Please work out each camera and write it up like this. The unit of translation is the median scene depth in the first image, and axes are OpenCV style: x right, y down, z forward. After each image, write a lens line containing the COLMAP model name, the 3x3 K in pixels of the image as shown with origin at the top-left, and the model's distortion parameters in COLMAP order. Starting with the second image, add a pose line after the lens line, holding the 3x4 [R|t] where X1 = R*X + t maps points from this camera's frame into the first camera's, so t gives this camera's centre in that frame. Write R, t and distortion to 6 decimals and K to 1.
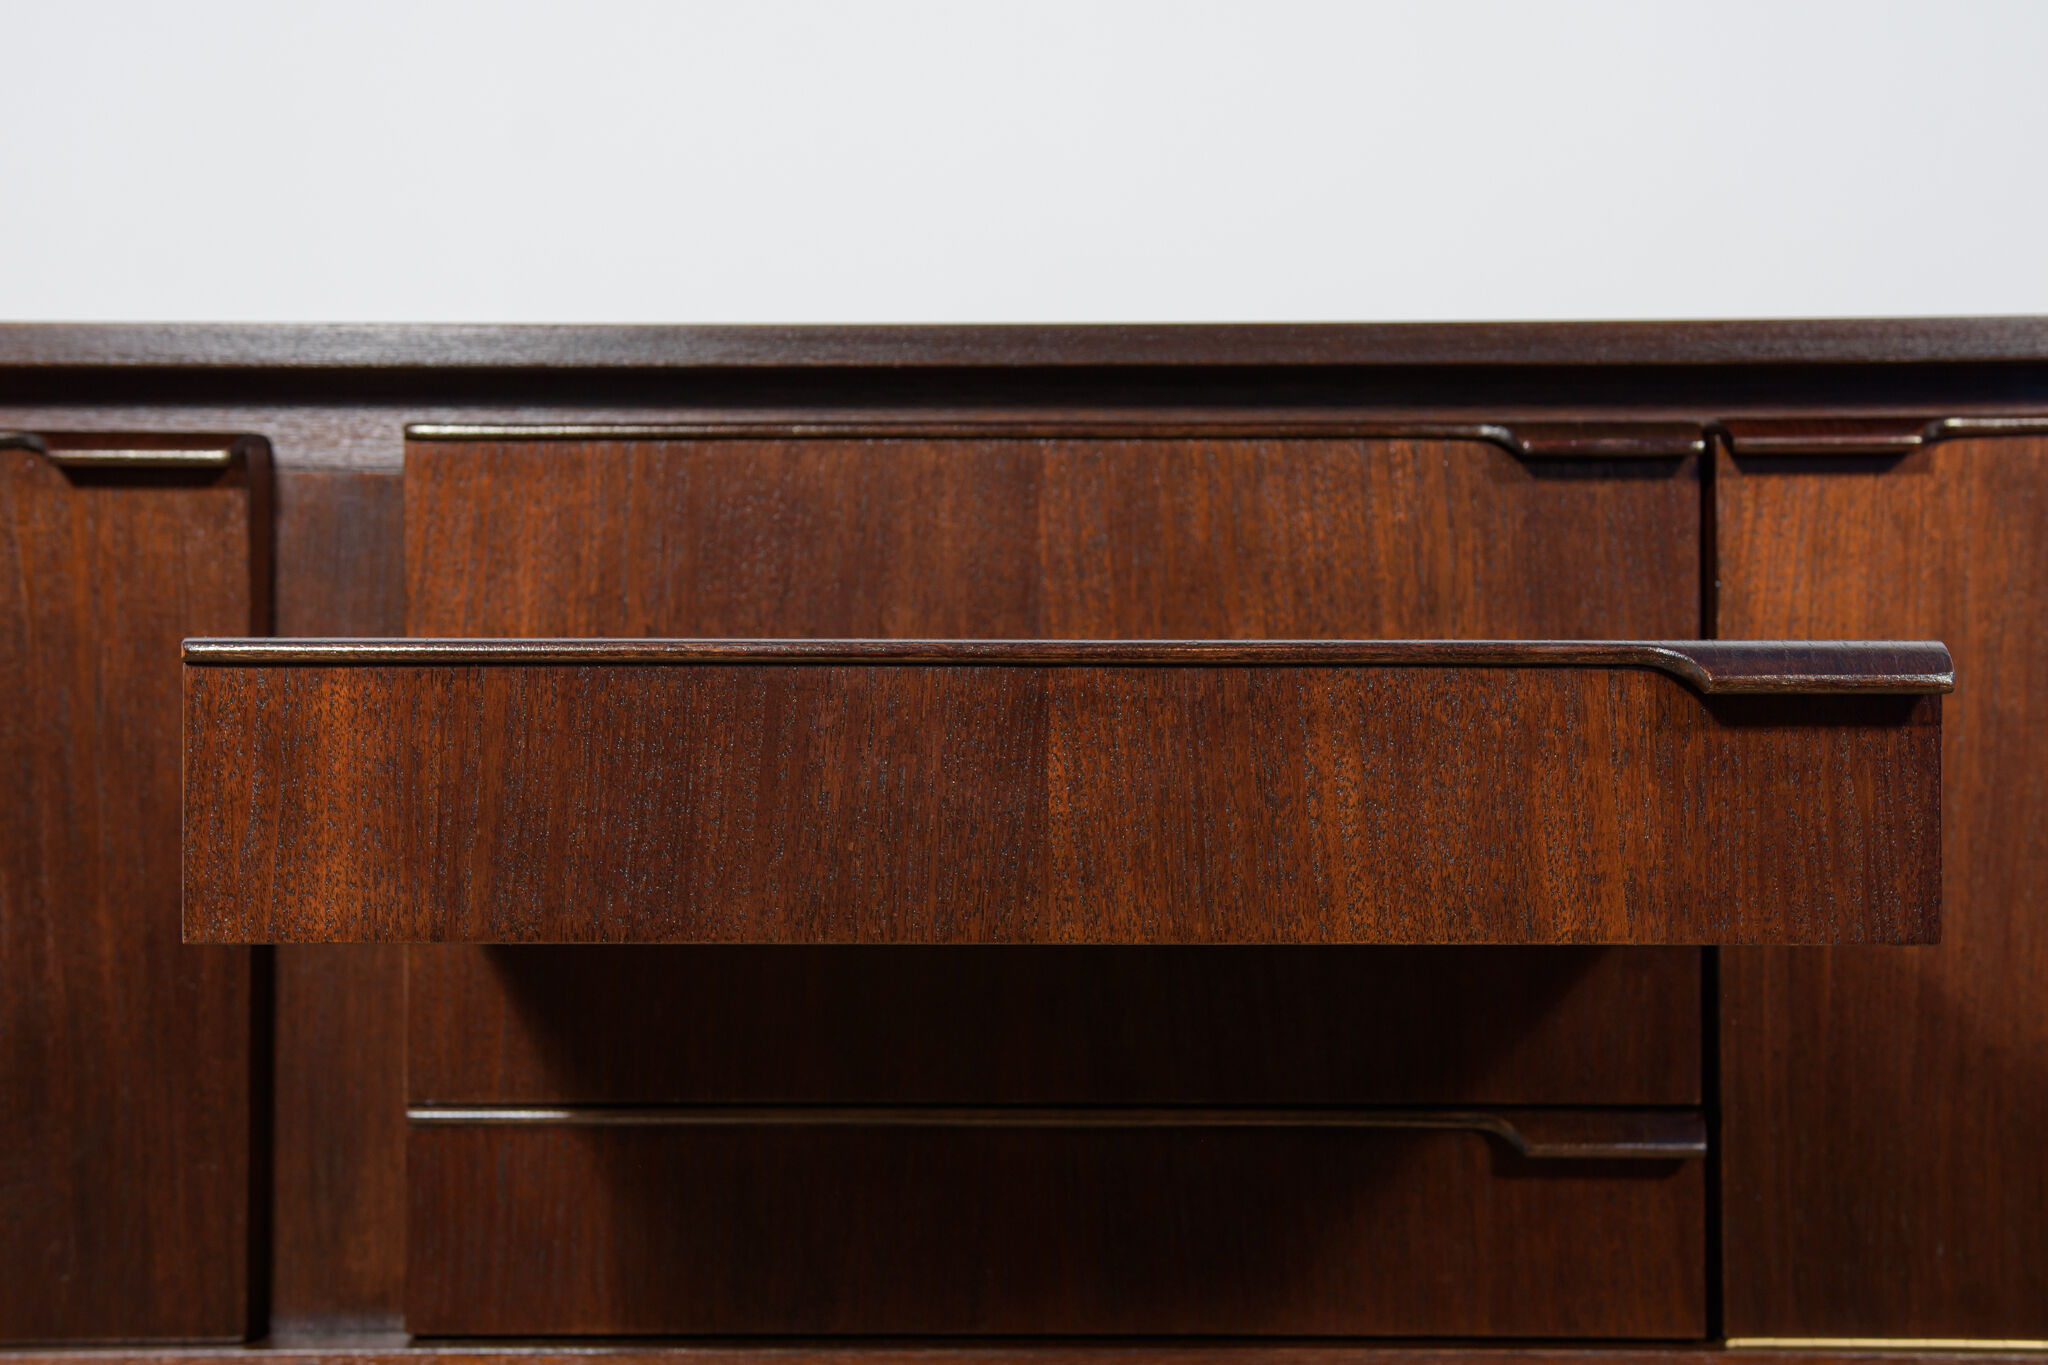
lens RADIAL K [[1520.0, 0, 1027.7], [0, 1520.0, 679.9], [0, 0, 1]] dist [0.014898, 0.006465]
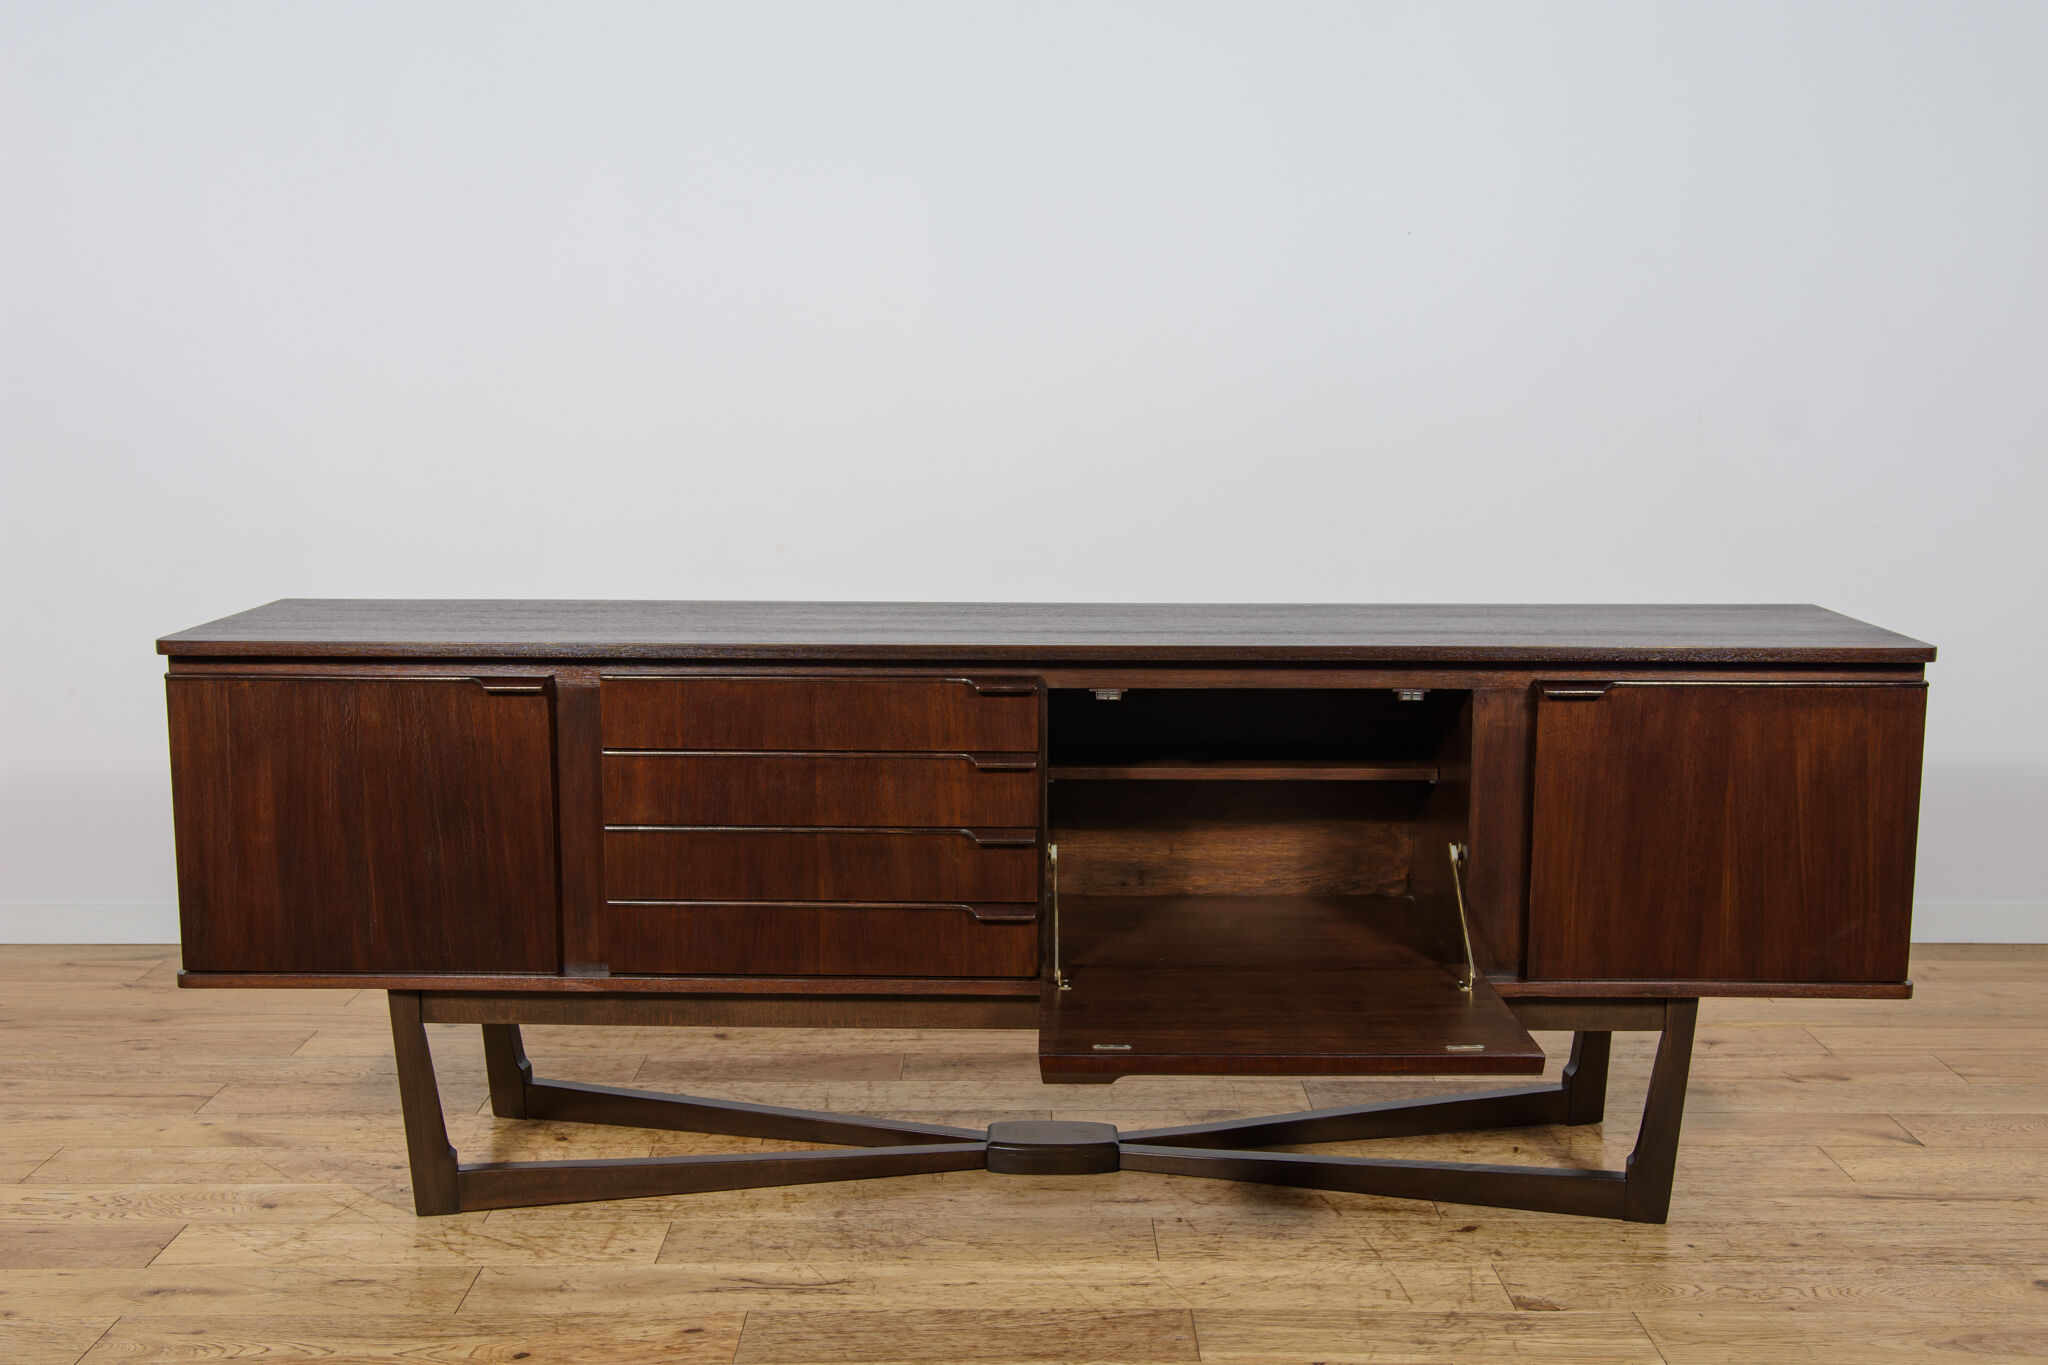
lens RADIAL K [[2052.4, 0, 1029.8], [0, 2052.4, 696.7], [0, 0, 1]] dist [-0.010377, 0.093949]
pose [[0.999901, 0.007107, -0.012154, 0.471865], [-0.005098, 0.987423, 0.158016, -0.757989], [0.013124, -0.157938, 0.987362, -2.916642]]
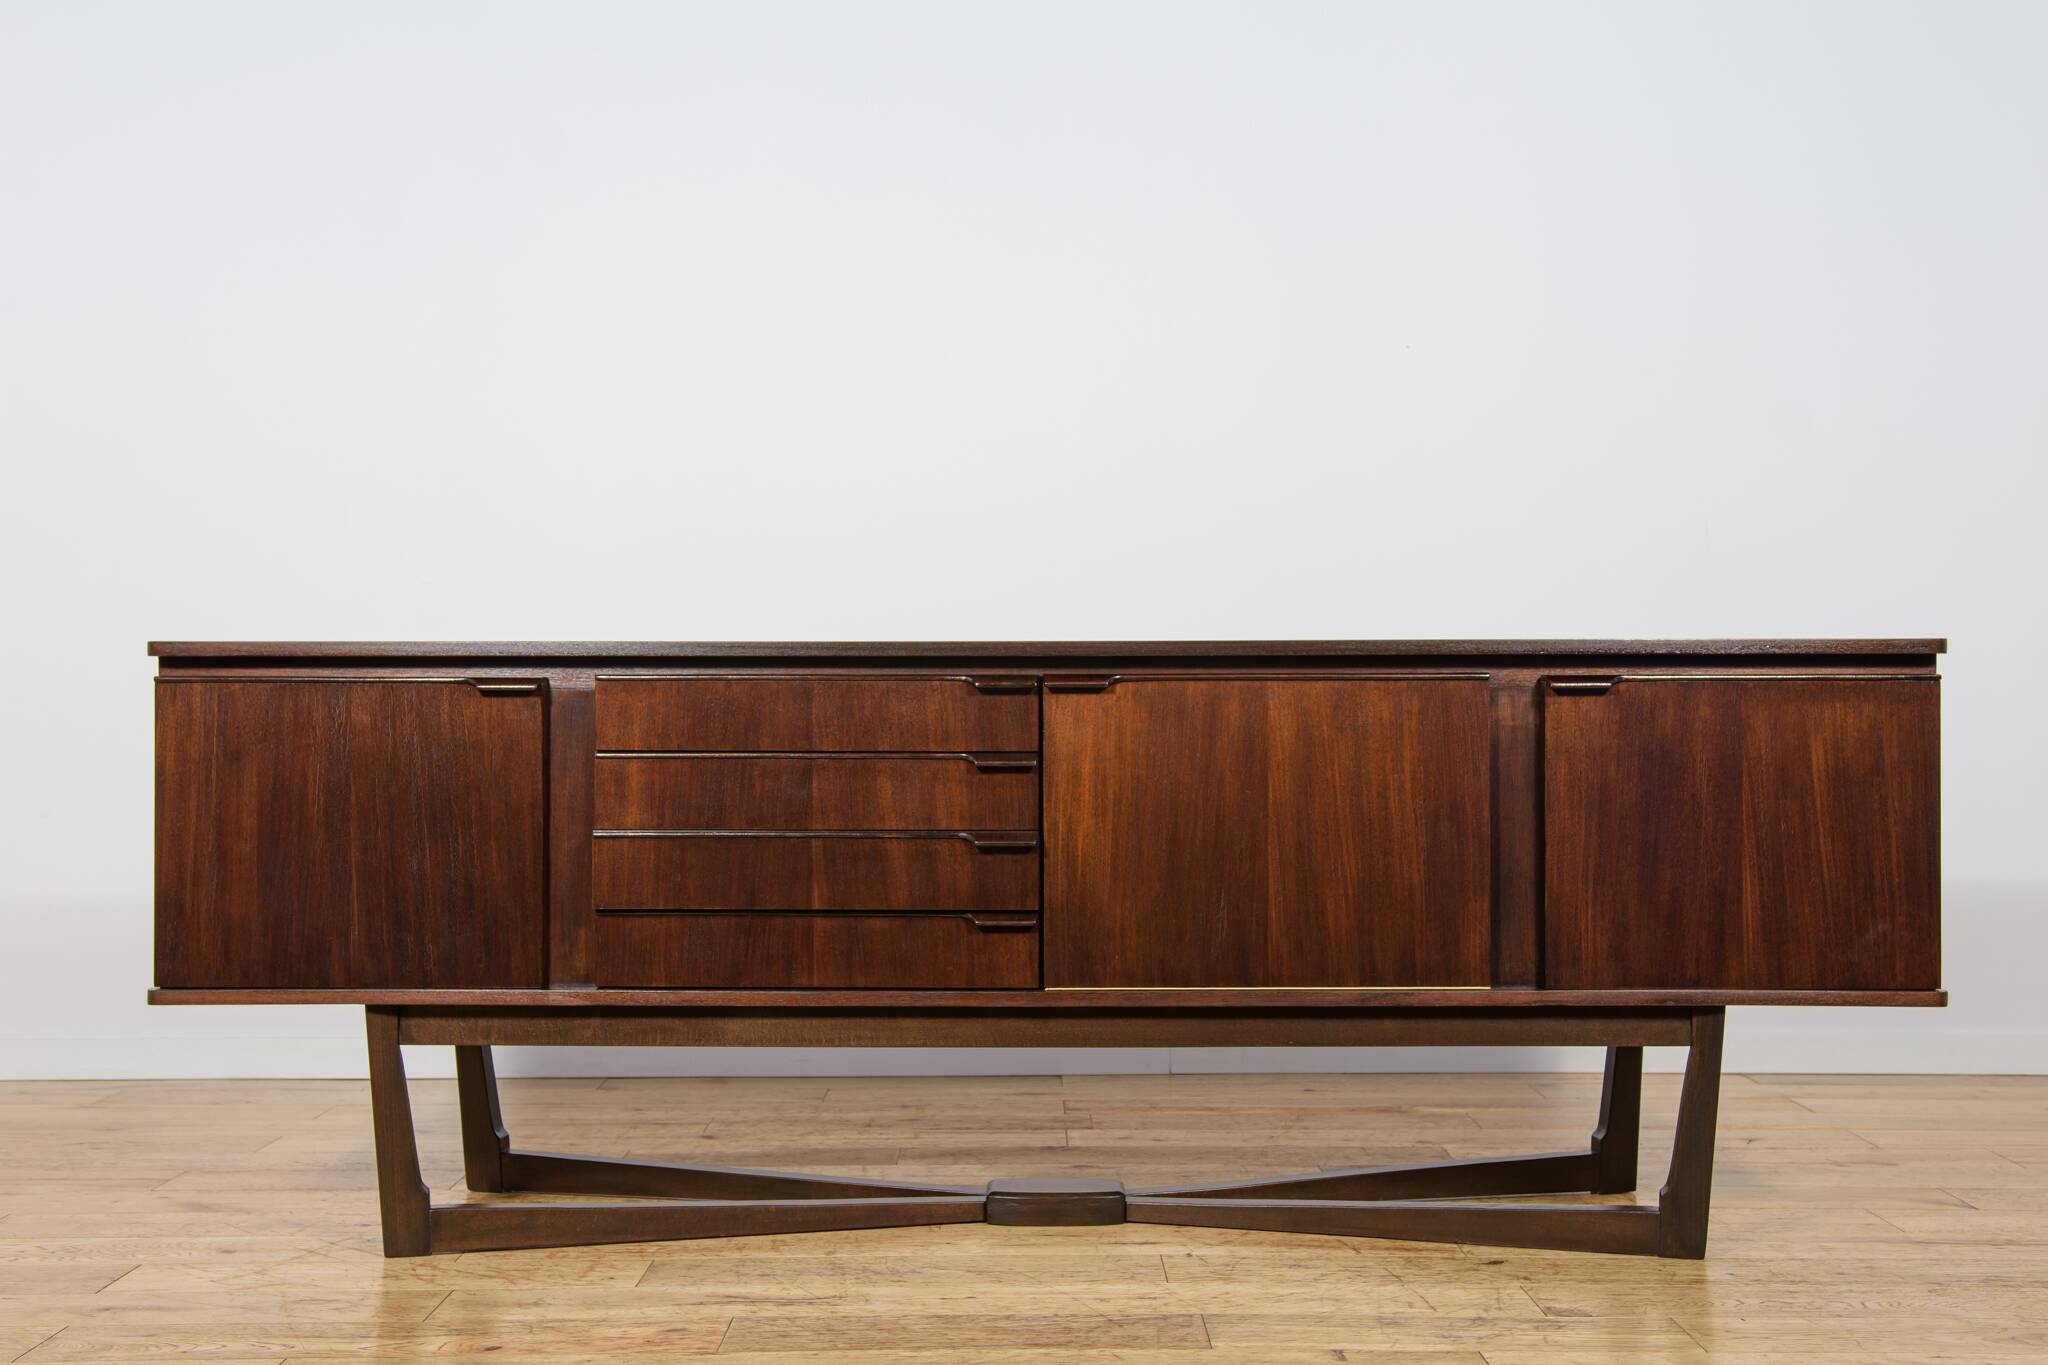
lens RADIAL K [[2147.0, 0, 1029.3], [0, 2147.0, 706.5], [0, 0, 1]] dist [0.002029, 0.110136]
pose [[0.999883, 0.001844, -0.015190, 0.484992], [-0.001756, 0.999981, 0.005839, -0.132974], [0.015201, -0.005812, 0.999868, -3.099537]]
